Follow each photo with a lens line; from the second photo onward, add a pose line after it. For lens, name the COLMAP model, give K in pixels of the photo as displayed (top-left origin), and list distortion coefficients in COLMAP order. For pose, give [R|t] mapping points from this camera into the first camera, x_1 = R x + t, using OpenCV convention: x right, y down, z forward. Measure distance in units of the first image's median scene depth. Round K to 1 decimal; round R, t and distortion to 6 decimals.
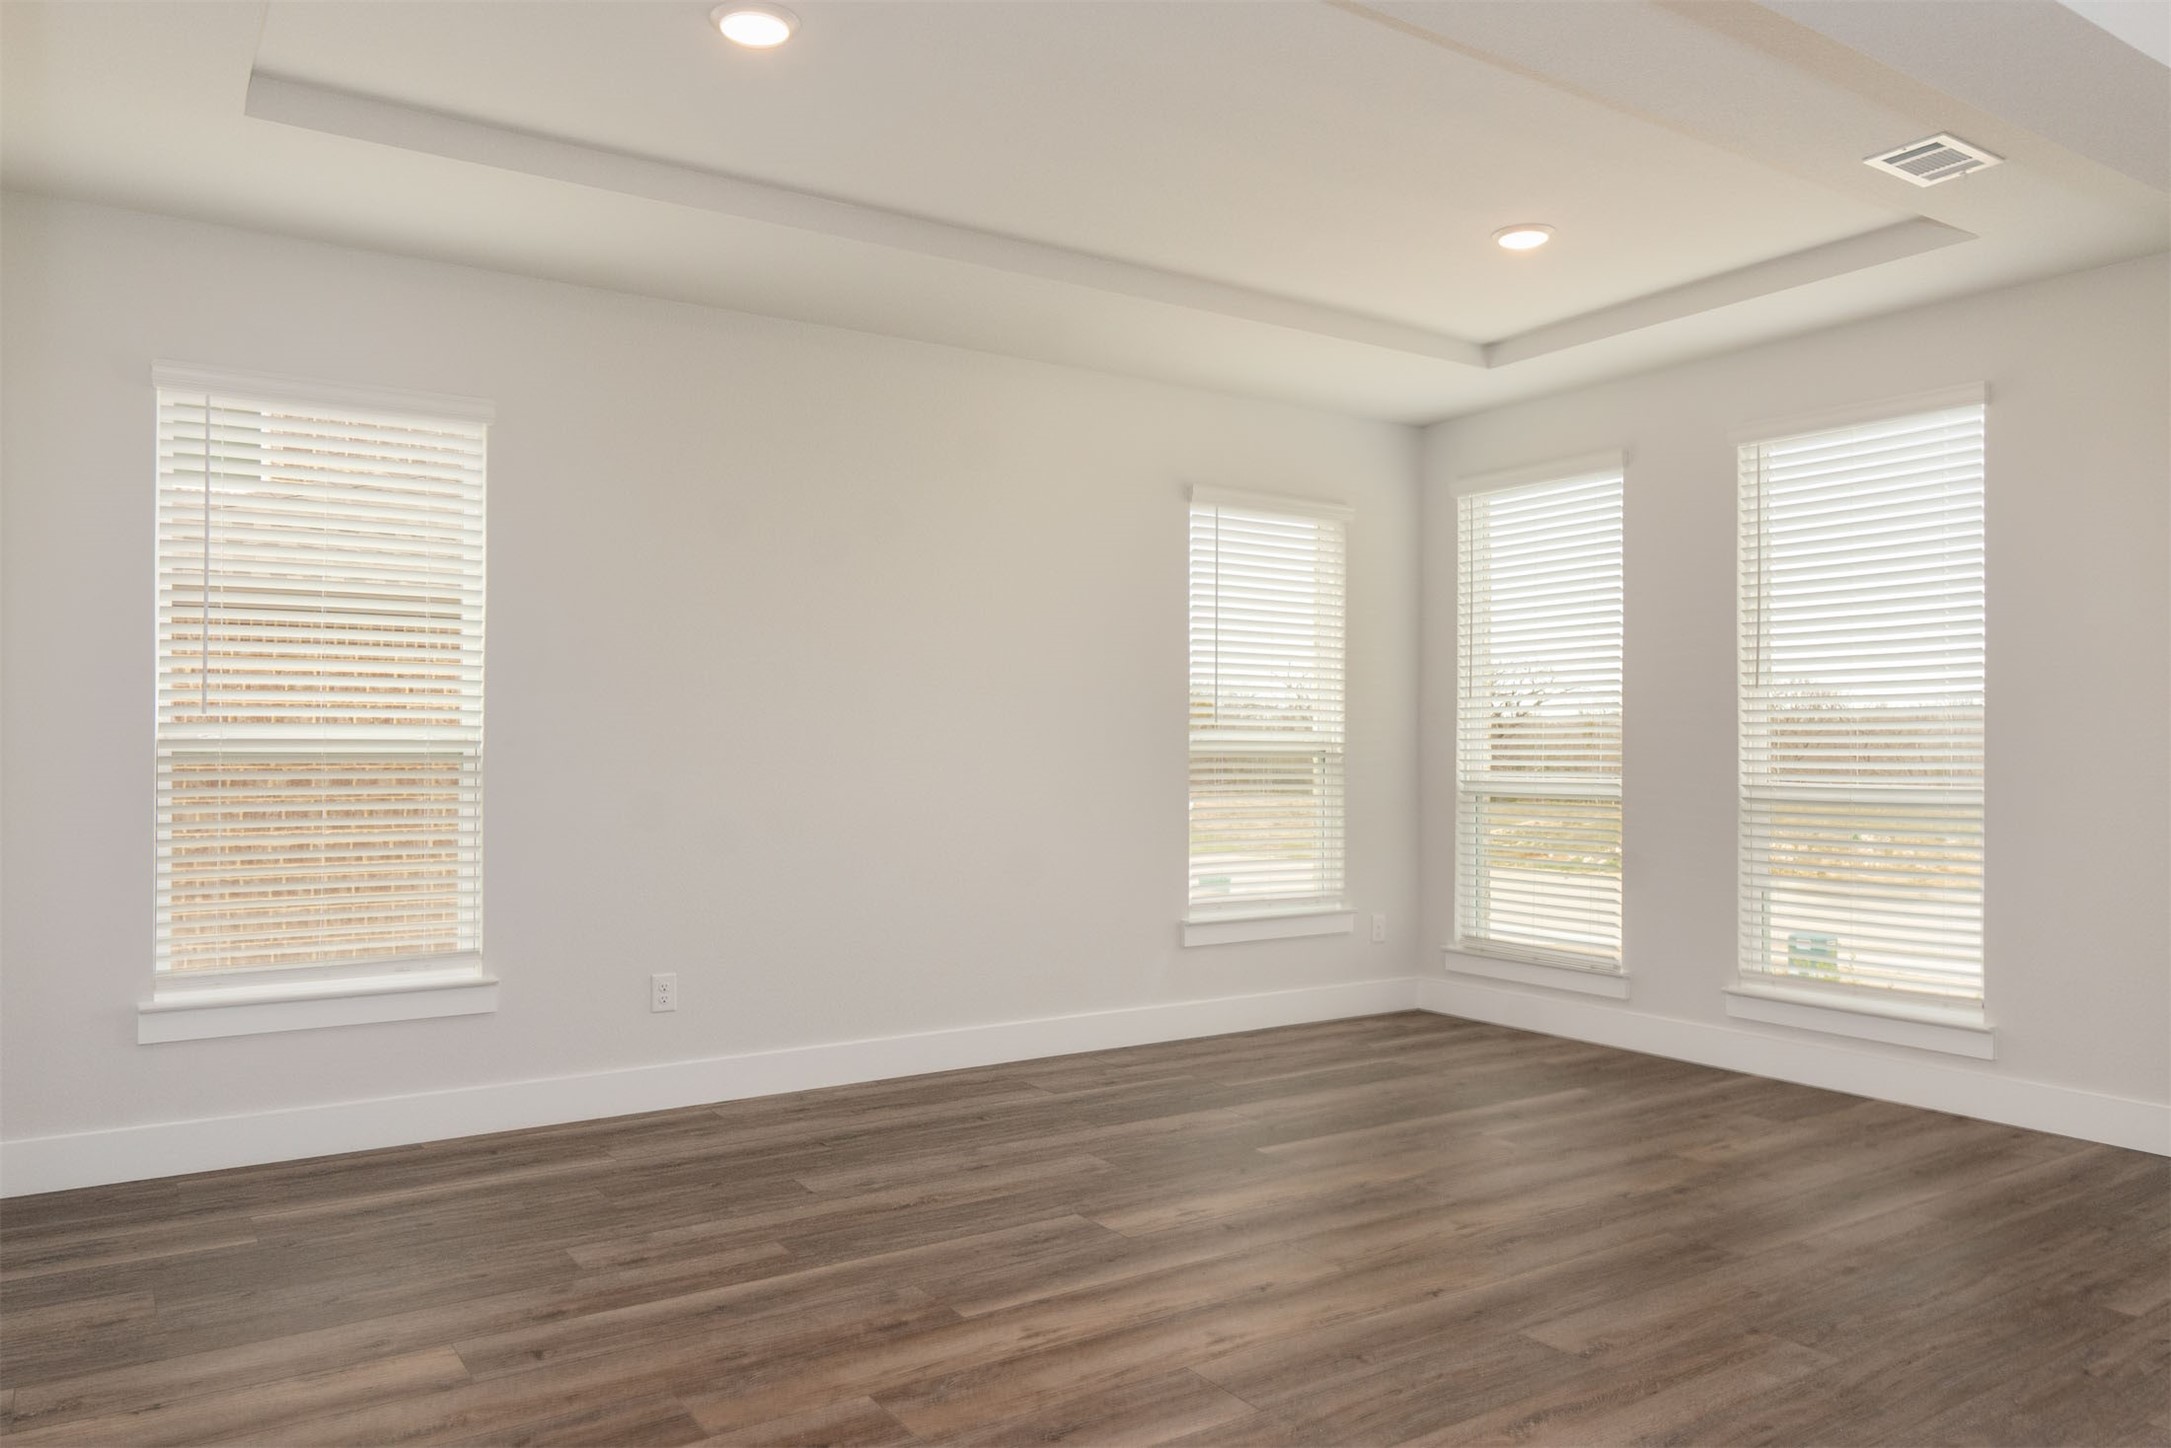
lens RADIAL K [[1504.7, 0, 1080.2], [0, 1504.7, 729.9], [0, 0, 1]] dist [-0.003534, -0.001289]
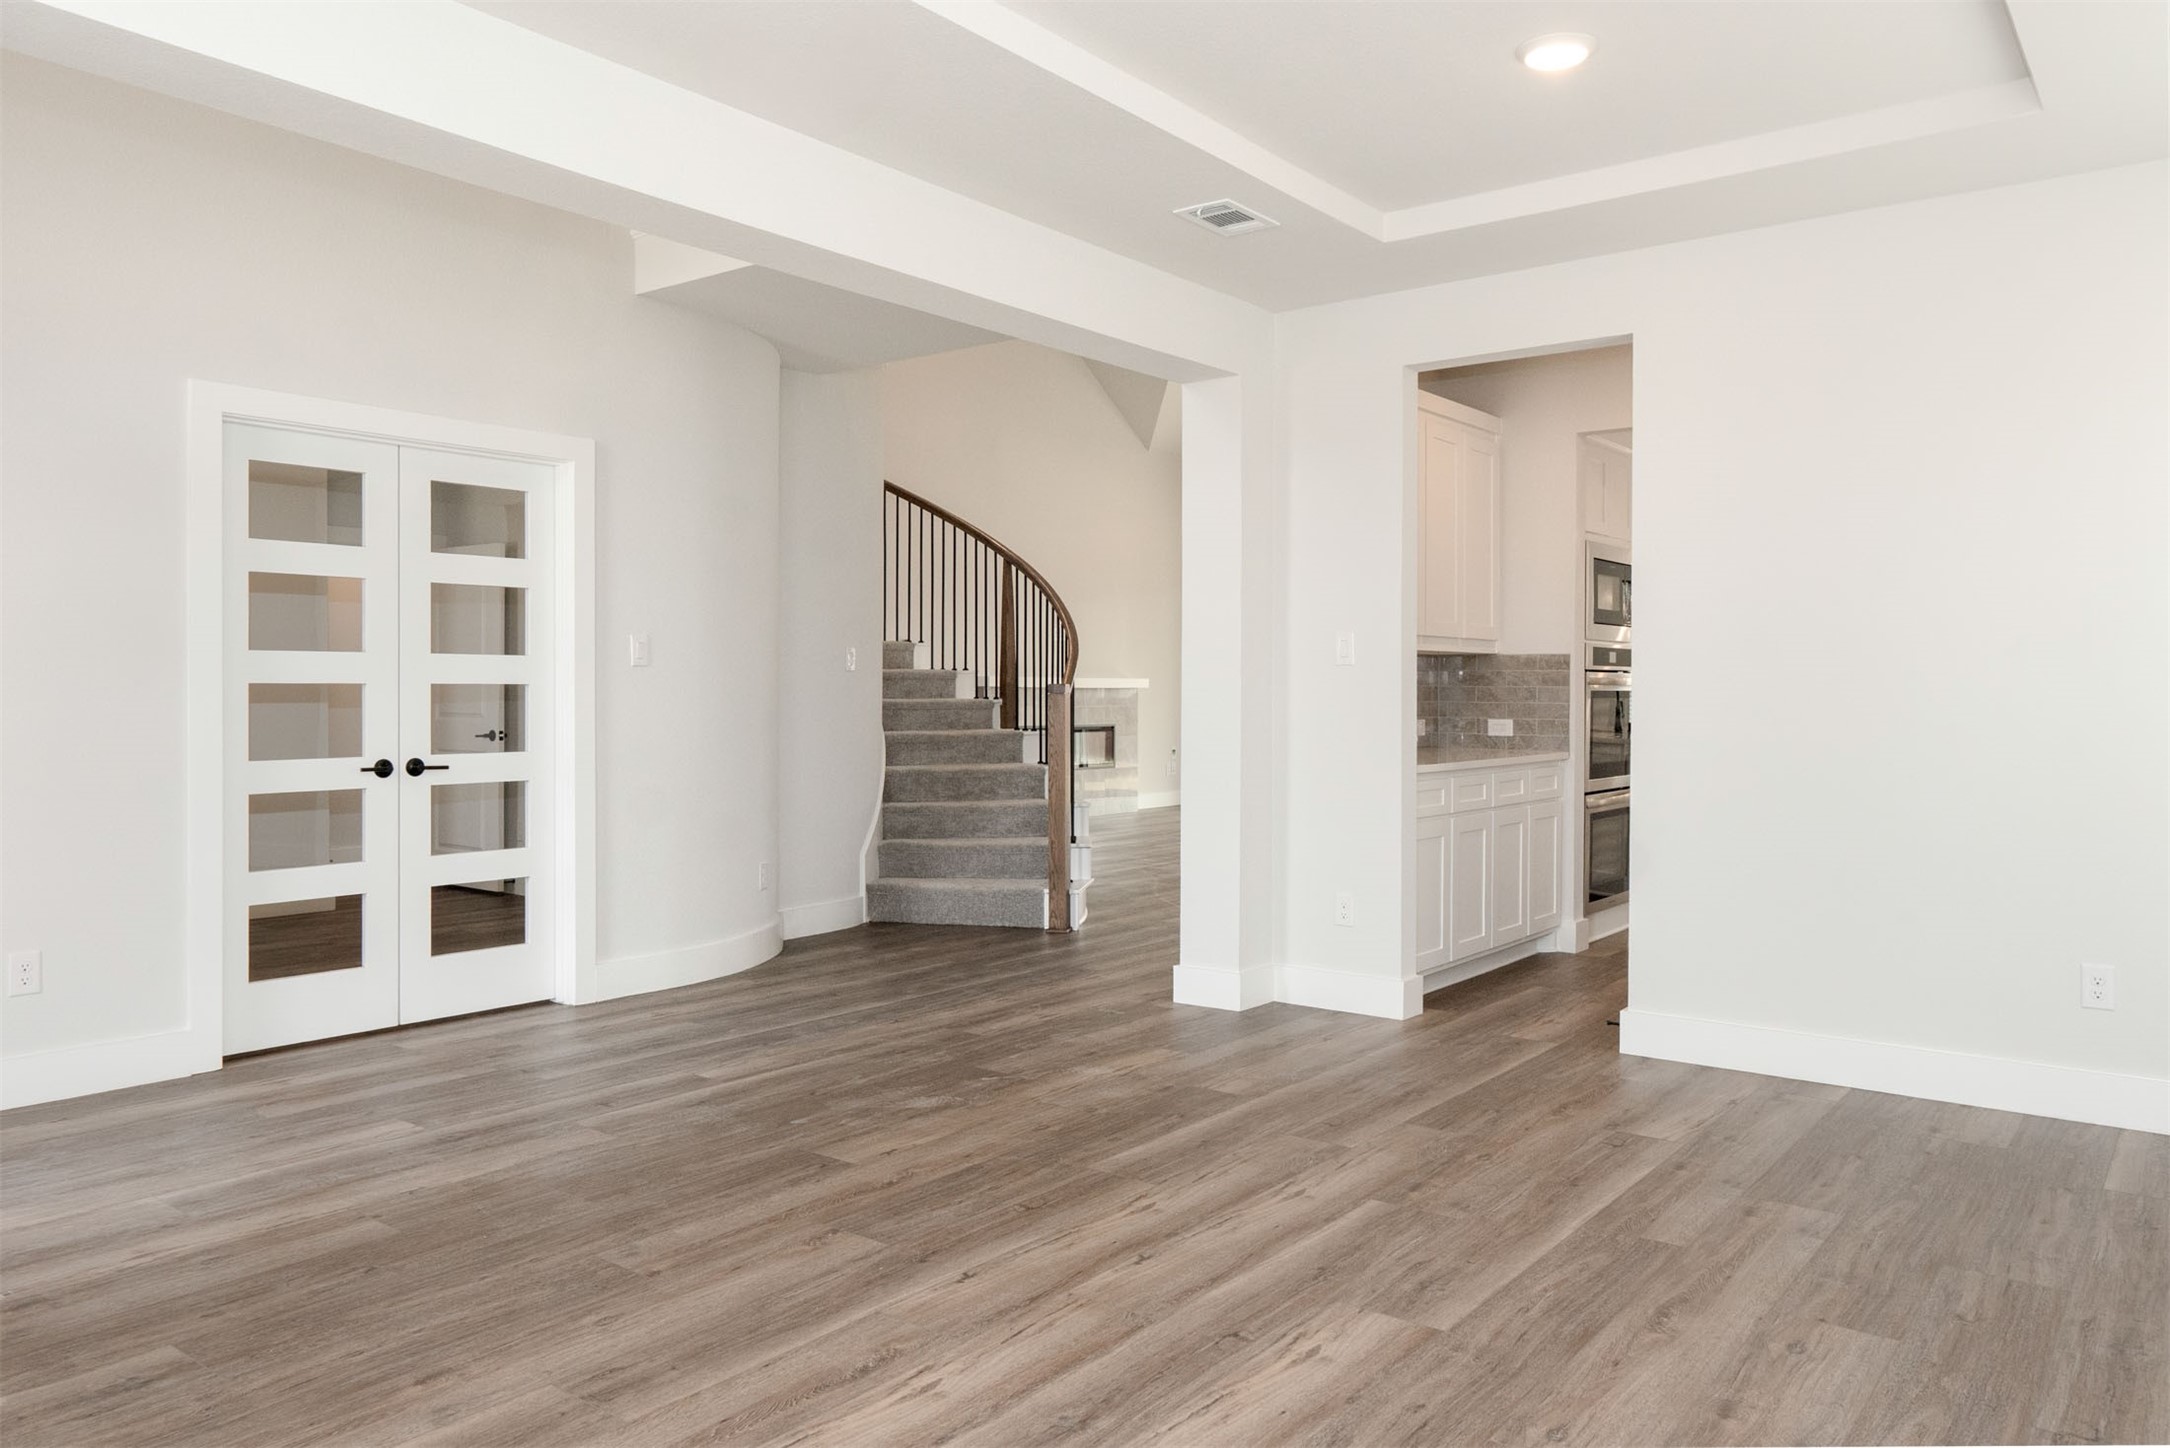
lens RADIAL K [[1504.0, 0, 1098.8], [0, 1504.0, 706.5], [0, 0, 1]] dist [-0.003534, -0.001289]
pose [[-0.945896, -0.003281, -0.324454, 0.464037], [-0.004909, 0.999979, 0.004198, 0.017321], [0.324433, 0.005564, -0.945892, 1.916481]]
